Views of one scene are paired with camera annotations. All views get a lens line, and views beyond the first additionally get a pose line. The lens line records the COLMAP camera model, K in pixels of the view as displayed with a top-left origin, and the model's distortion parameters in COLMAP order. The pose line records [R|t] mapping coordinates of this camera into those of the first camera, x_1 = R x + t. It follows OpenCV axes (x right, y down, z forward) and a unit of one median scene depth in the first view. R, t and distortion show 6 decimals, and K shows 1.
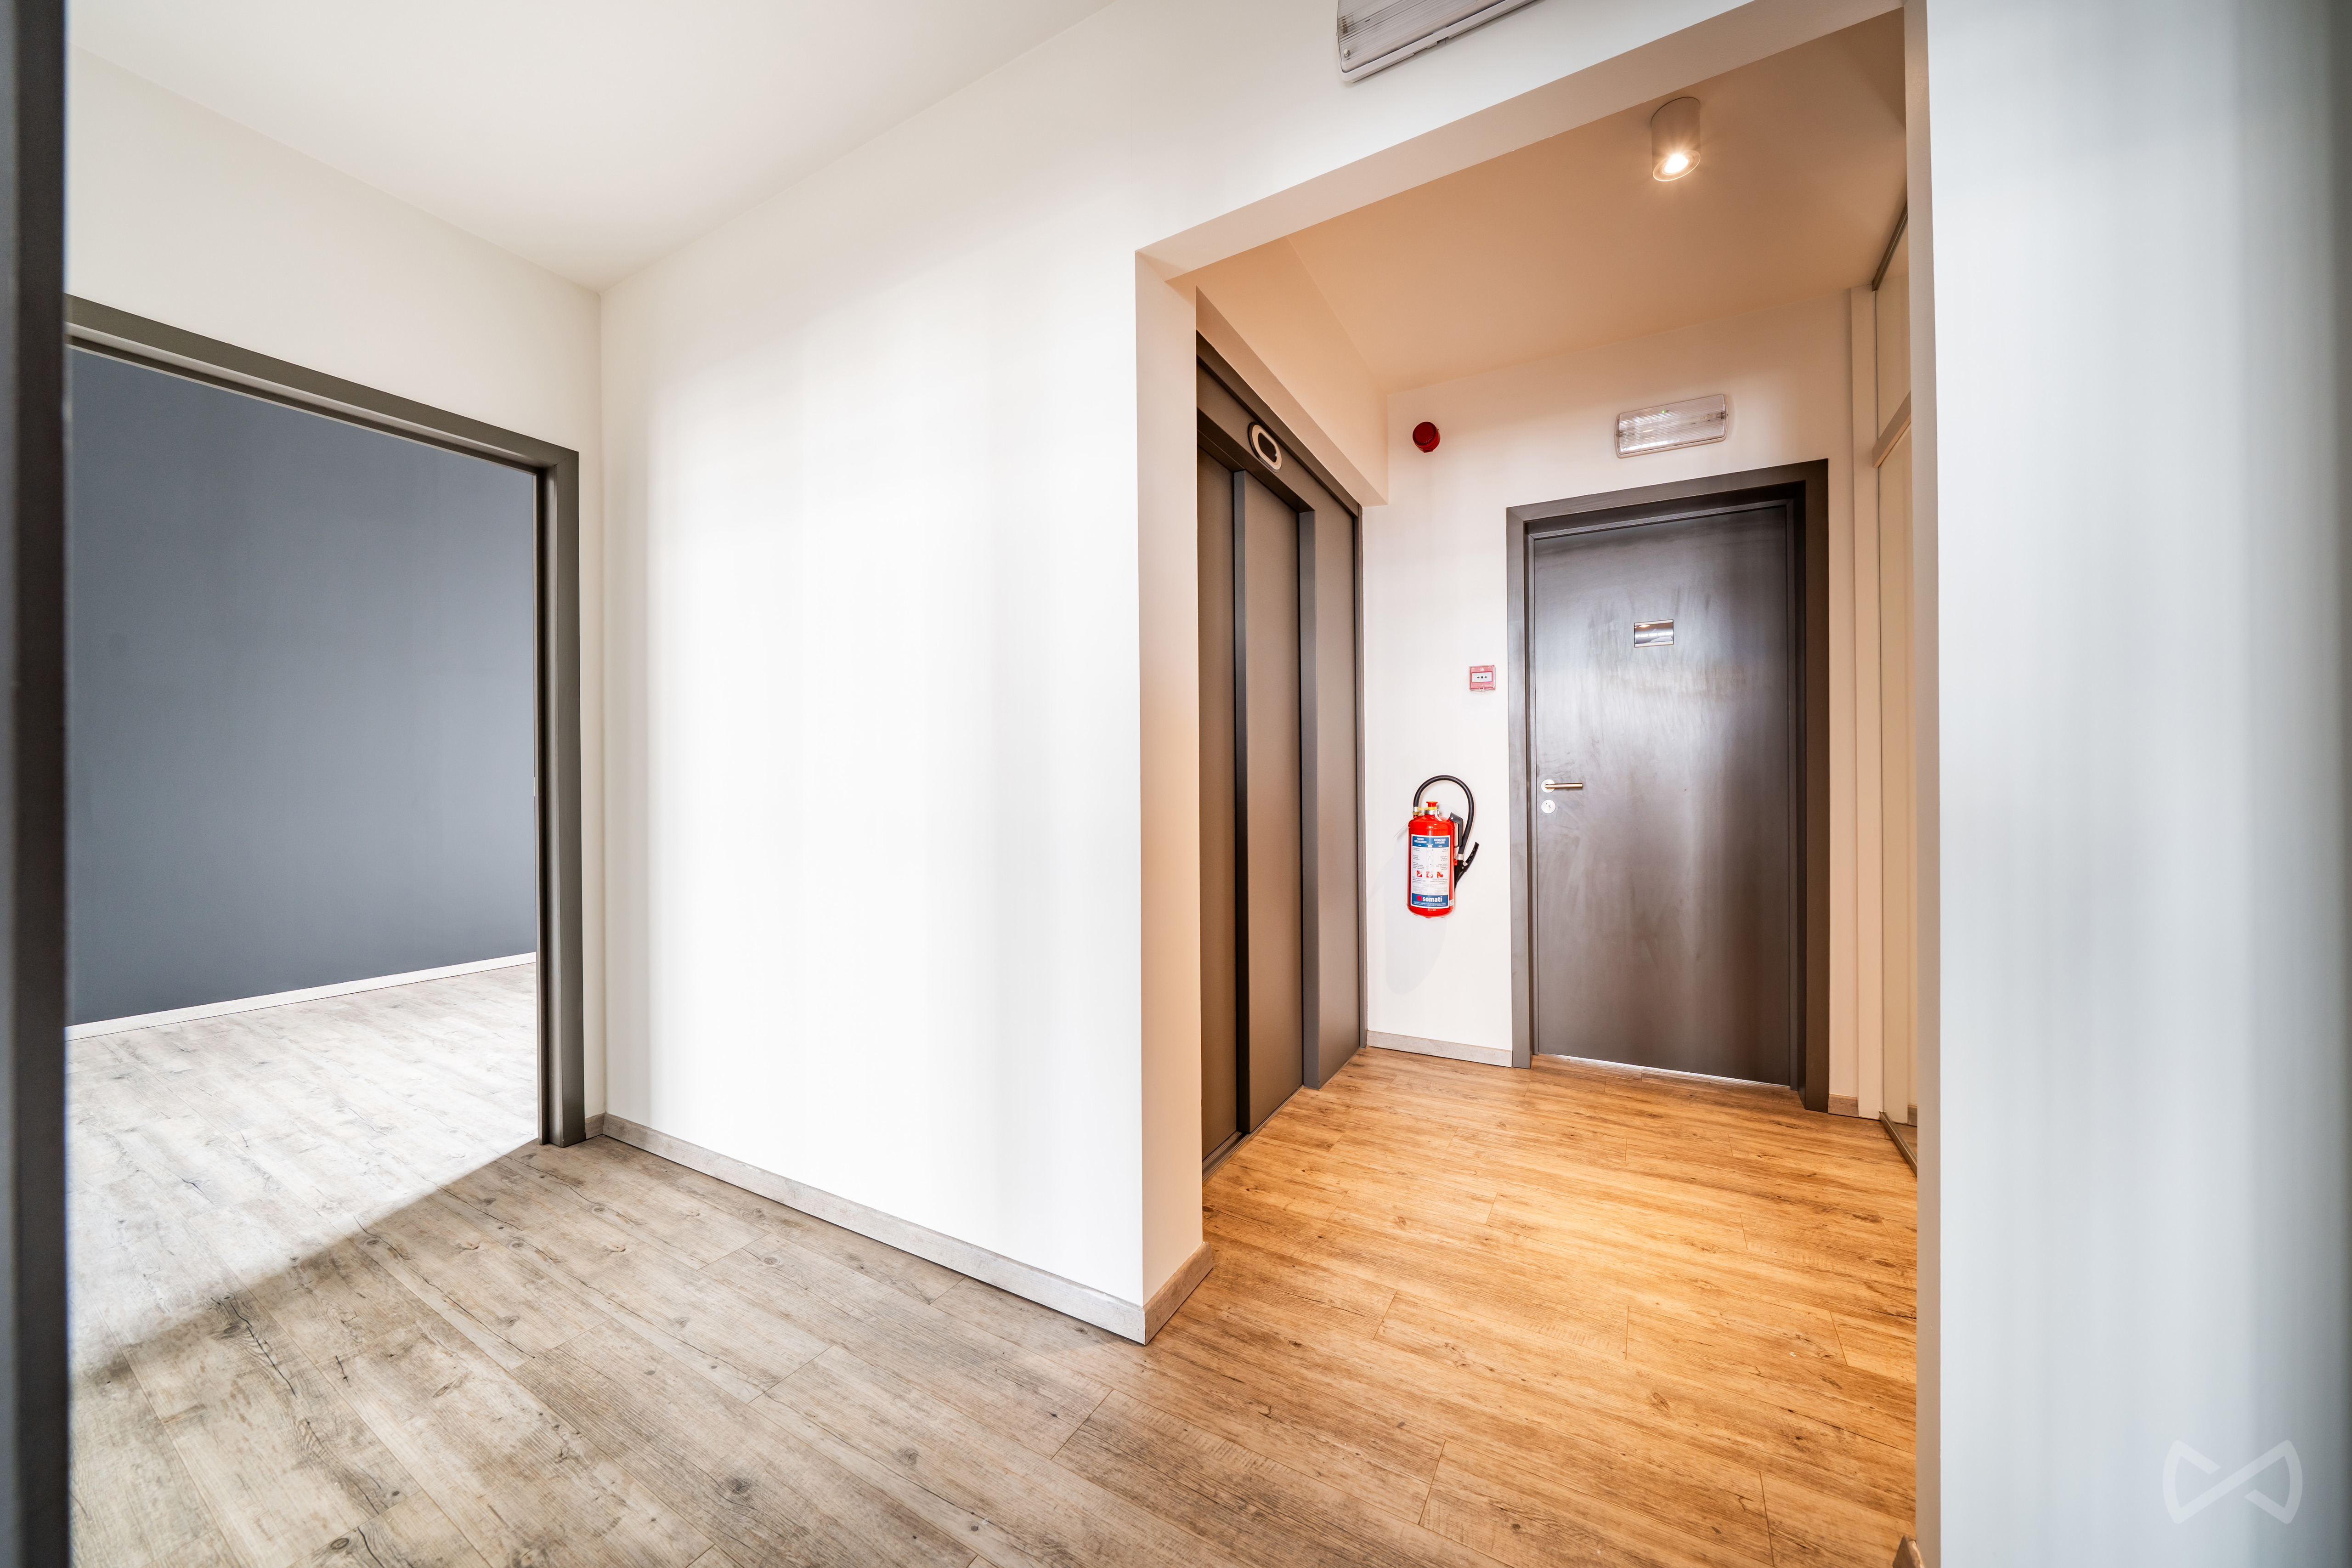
lens RADIAL K [[814.3, 0, 1166.6], [0, 814.3, 782.3], [0, 0, 1]] dist [-0.003324, -0.000168]
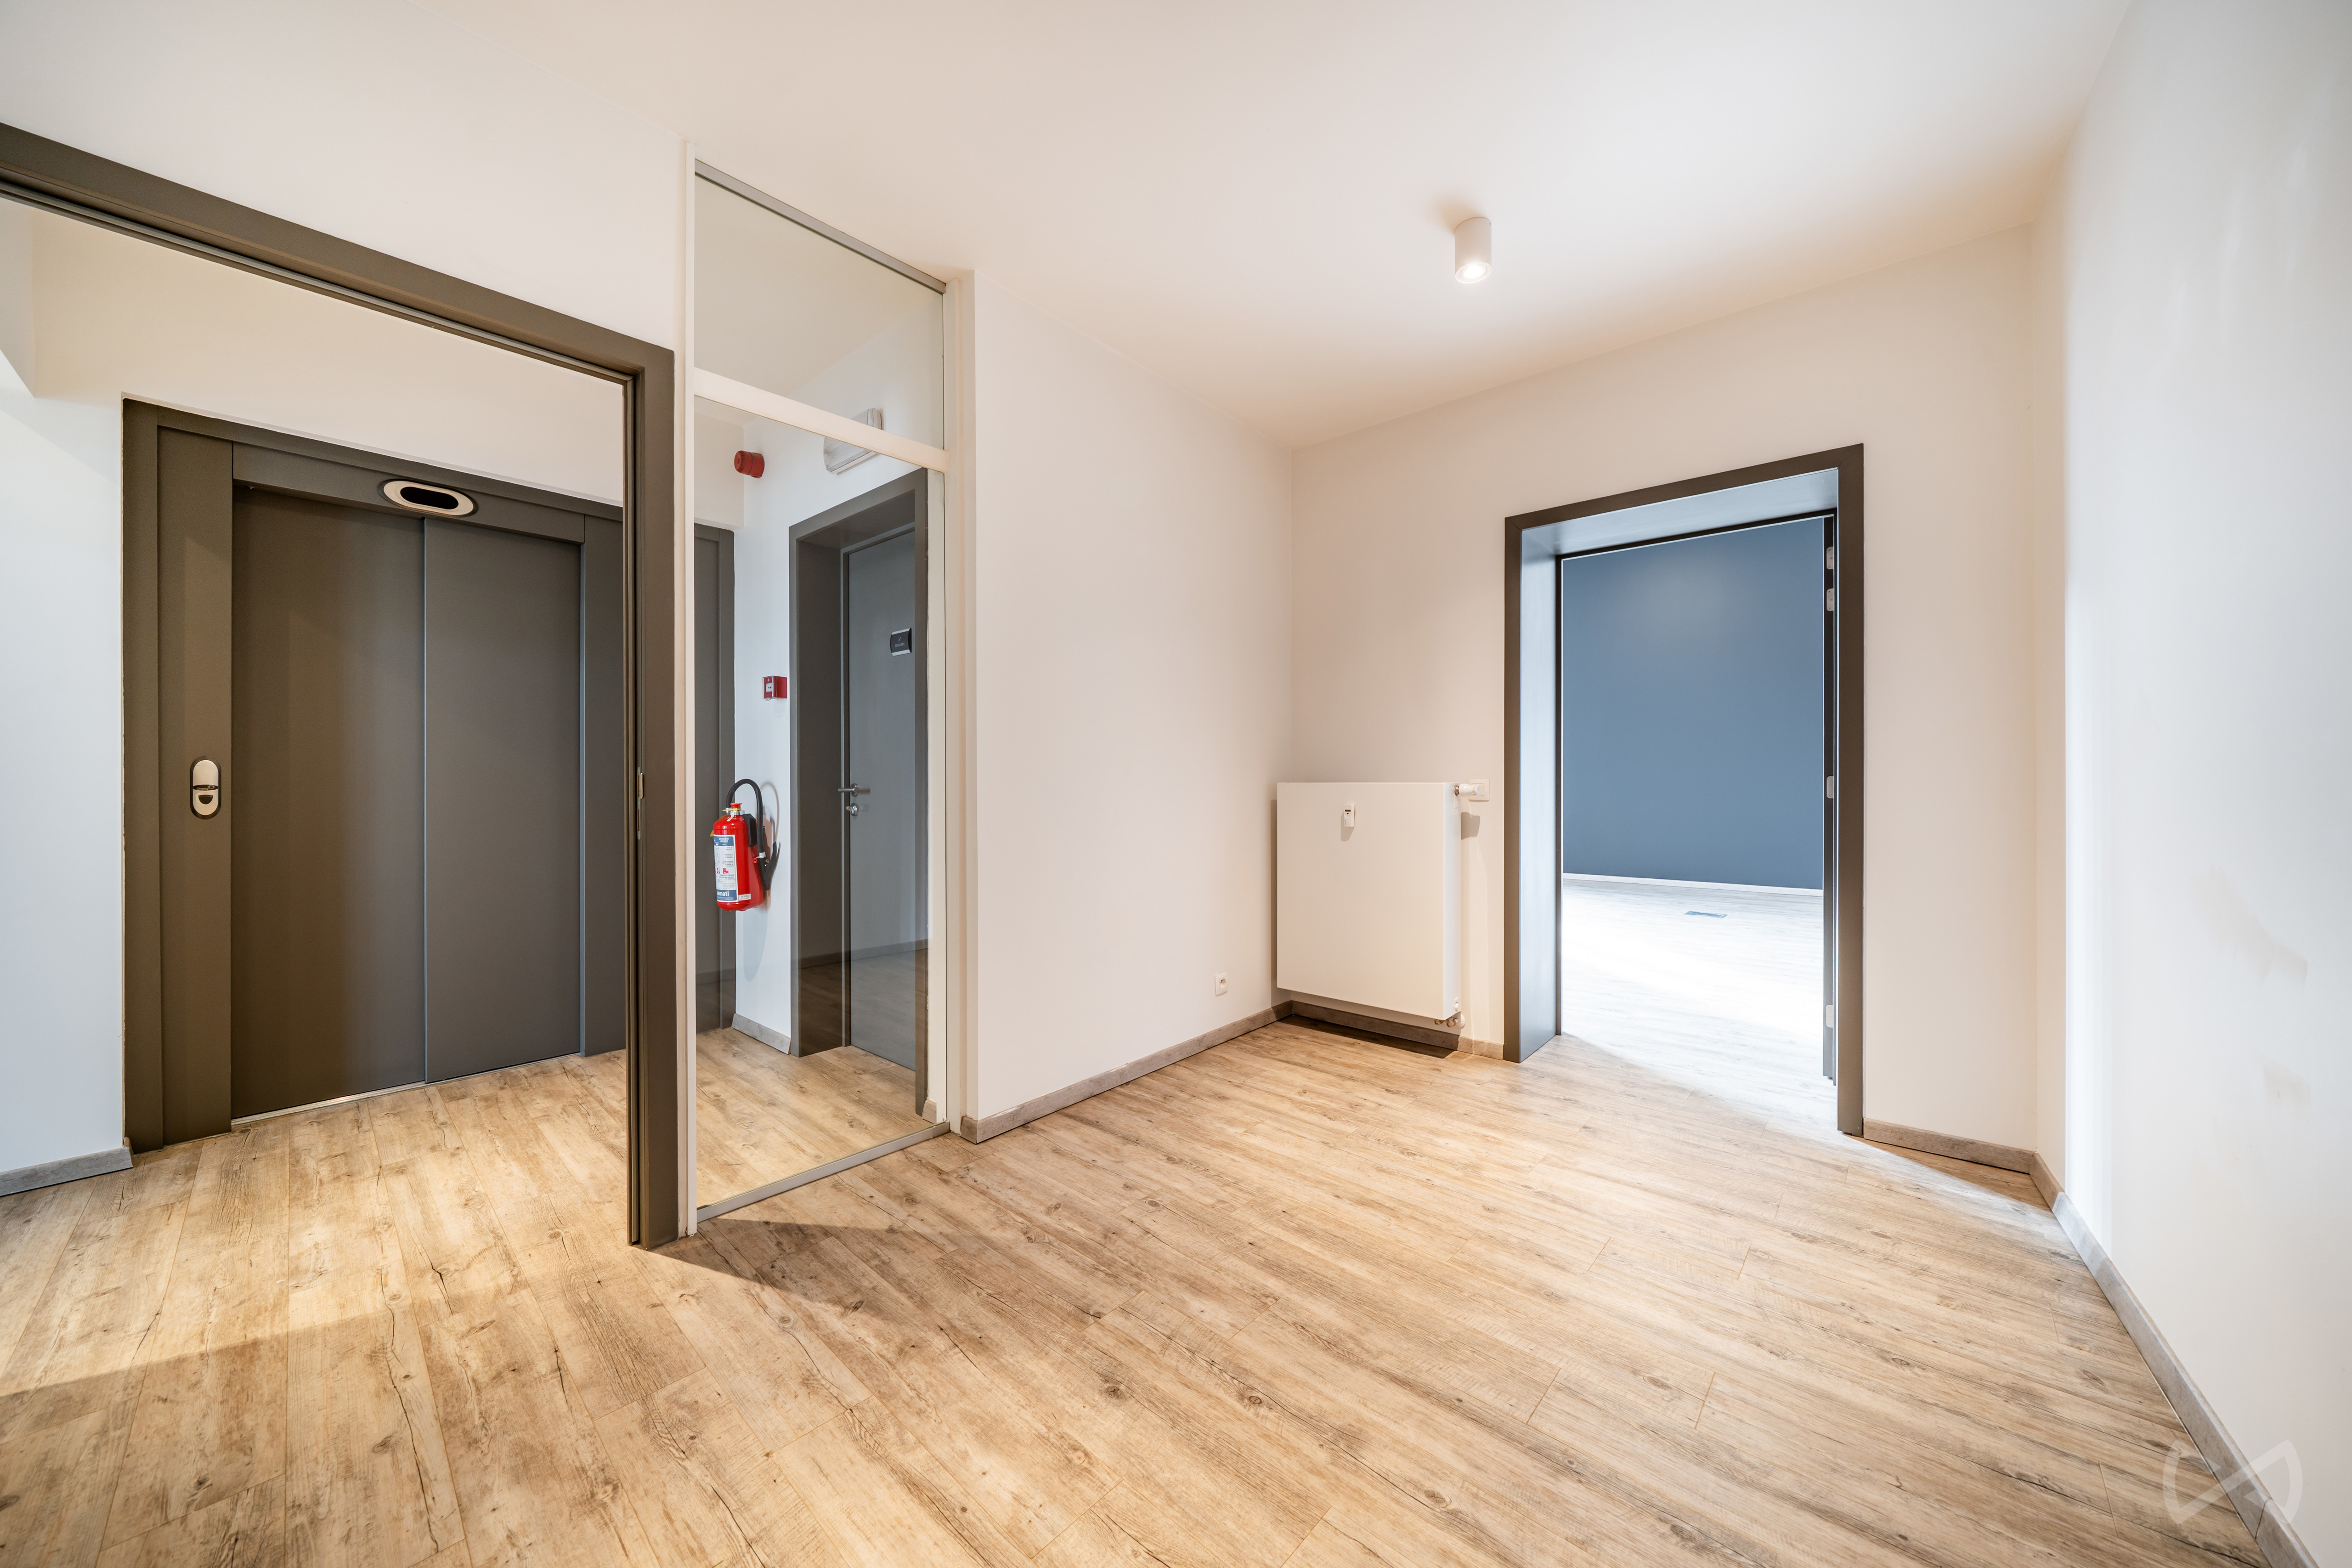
lens RADIAL K [[814.3, 0, 1166.6], [0, 814.3, 782.3], [0, 0, 1]] dist [-0.003324, -0.000168]
pose [[0.976028, 0.008339, -0.217486, 1.402454], [-0.007916, 0.999965, 0.002812, -0.012409], [0.217501, -0.001023, 0.976059, 0.092359]]
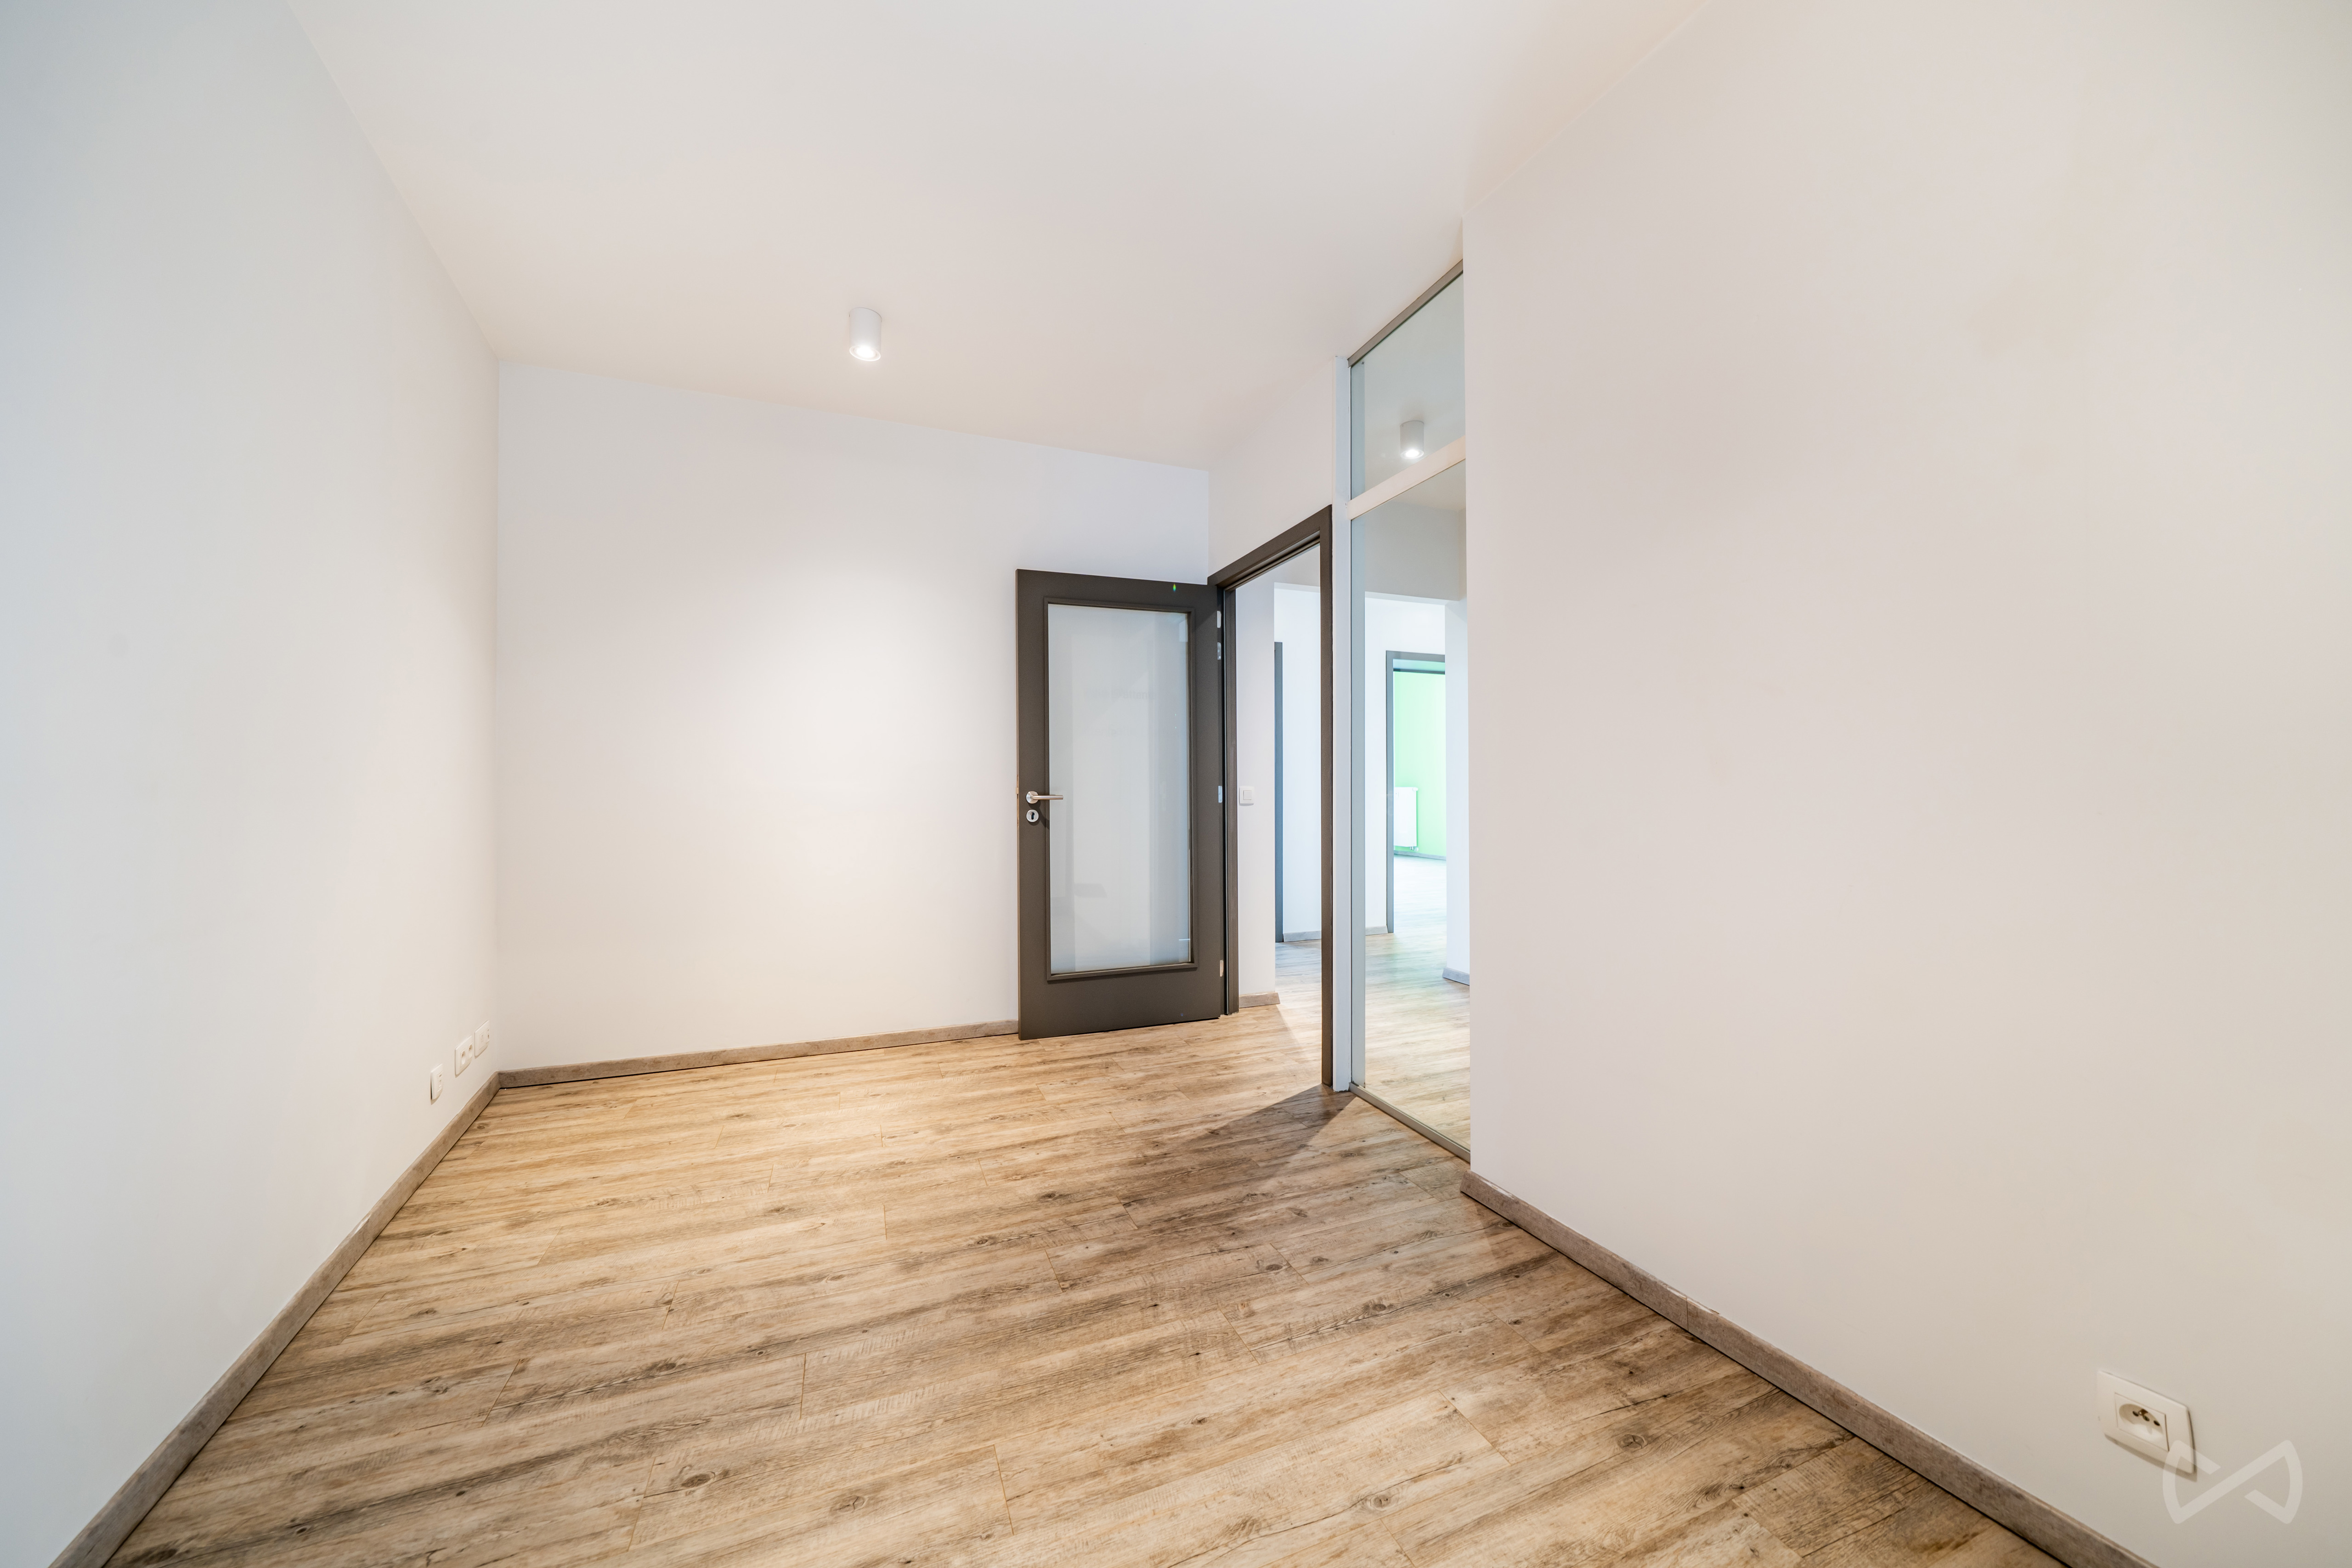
lens RADIAL K [[814.3, 0, 1166.6], [0, 814.3, 782.3], [0, 0, 1]] dist [-0.003324, -0.000168]
pose [[-0.619803, 0.004875, -0.784742, 1.844077], [0.006408, 0.999979, 0.001150, -0.009905], [0.784731, -0.004315, -0.619822, 1.302219]]
